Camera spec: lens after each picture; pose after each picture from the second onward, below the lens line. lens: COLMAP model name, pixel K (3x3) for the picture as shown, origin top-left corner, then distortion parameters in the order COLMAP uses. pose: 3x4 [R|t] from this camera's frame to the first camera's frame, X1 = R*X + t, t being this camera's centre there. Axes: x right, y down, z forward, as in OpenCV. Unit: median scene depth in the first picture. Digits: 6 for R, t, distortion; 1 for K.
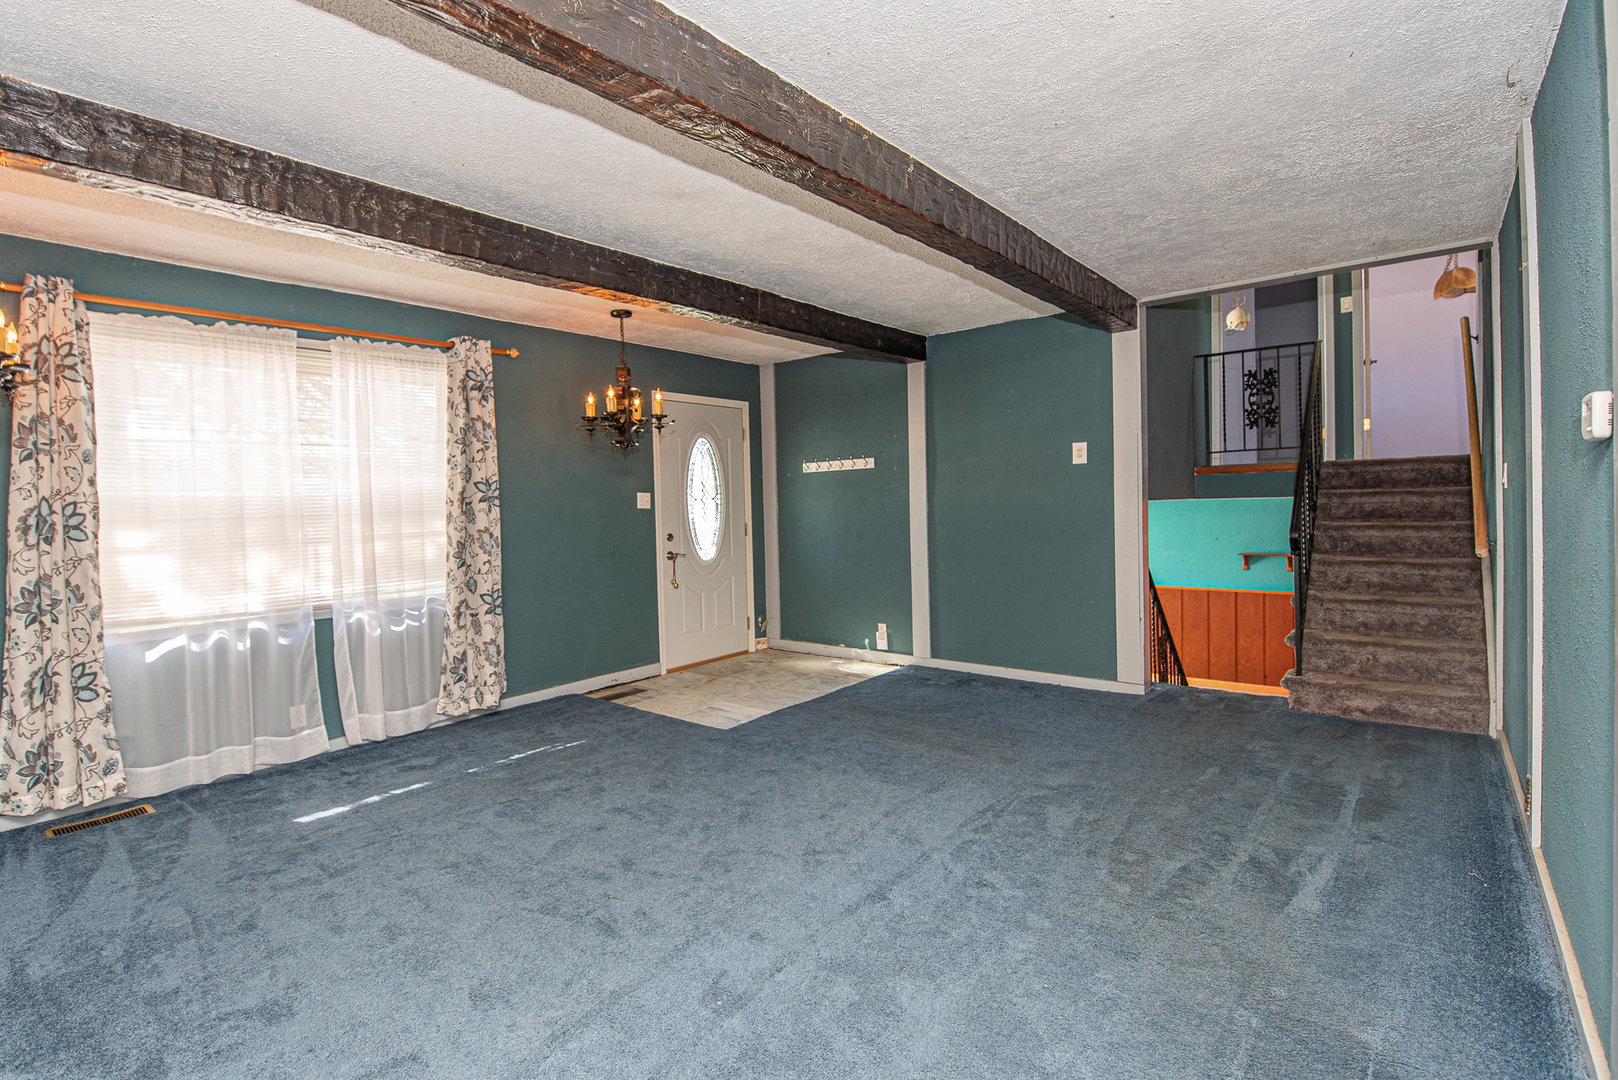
lens RADIAL K [[788.9, 0, 816.7], [0, 788.9, 516.8], [0, 0, 1]] dist [-0.013998, -0.000568]
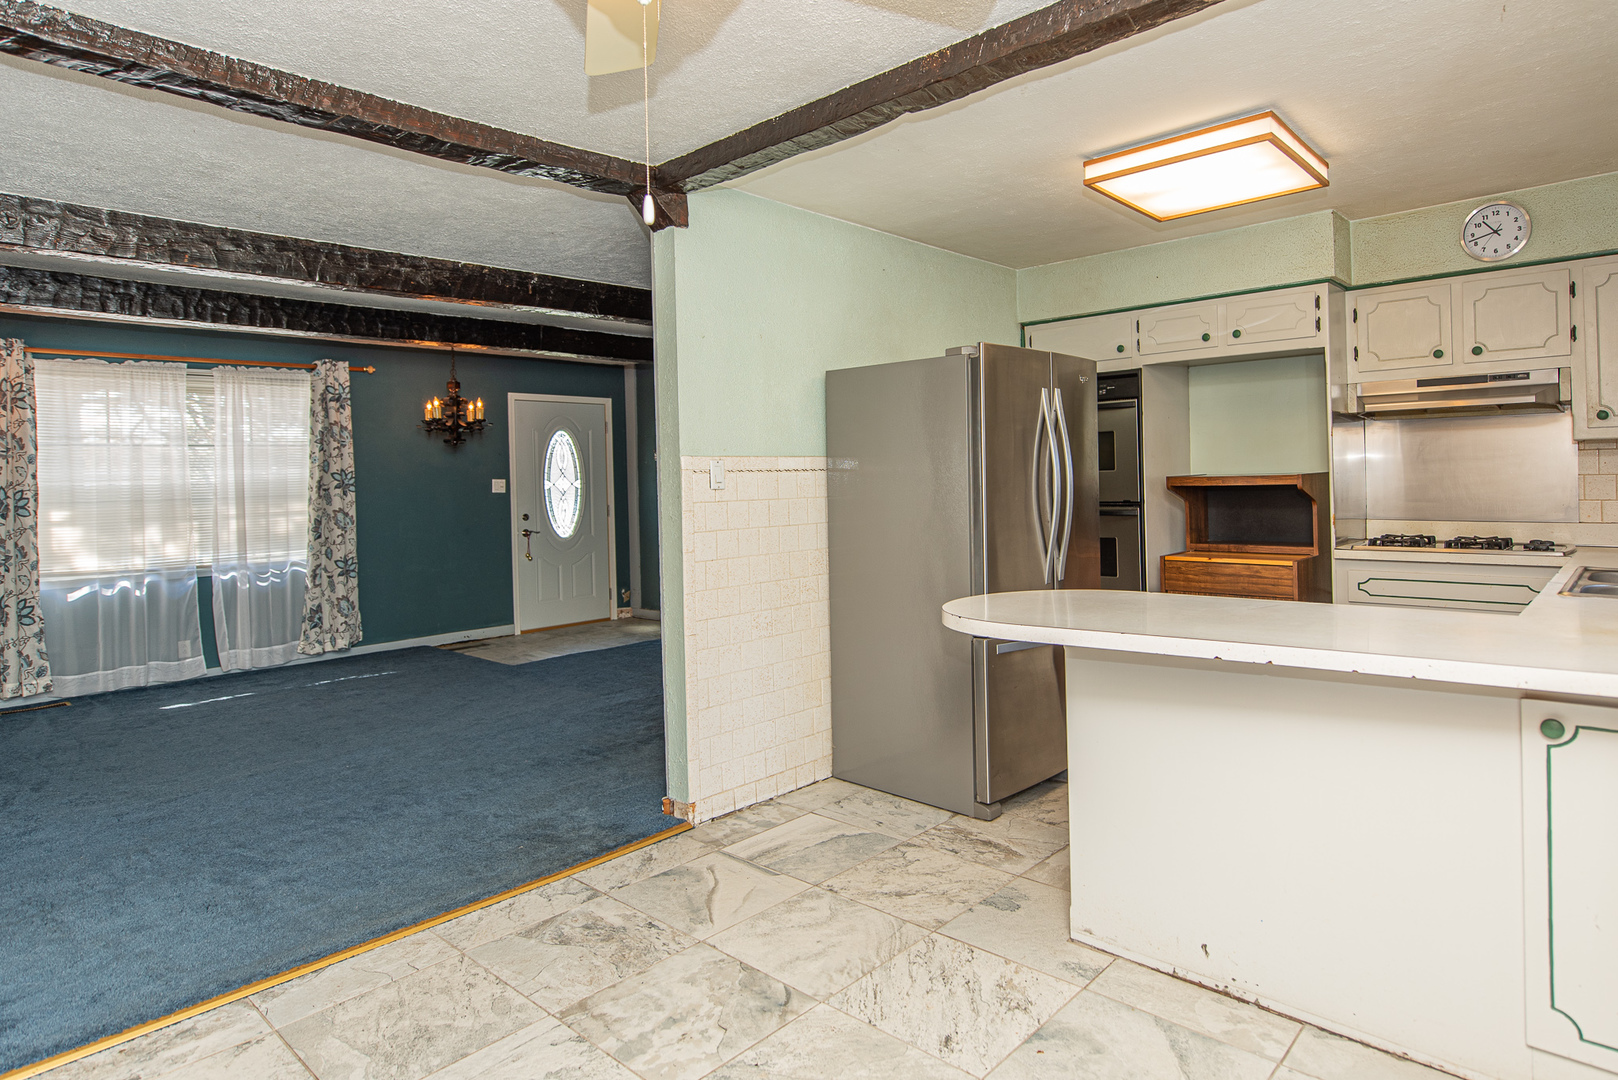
lens RADIAL K [[903.0, 0, 842.6], [0, 903.0, 477.1], [0, 0, 1]] dist [-0.005655, -0.003598]
pose [[0.999407, 0.000007, -0.034432, 0.491446], [-0.000819, 0.999722, -0.023550, -0.003610], [0.034423, 0.023564, 0.999130, -0.480137]]
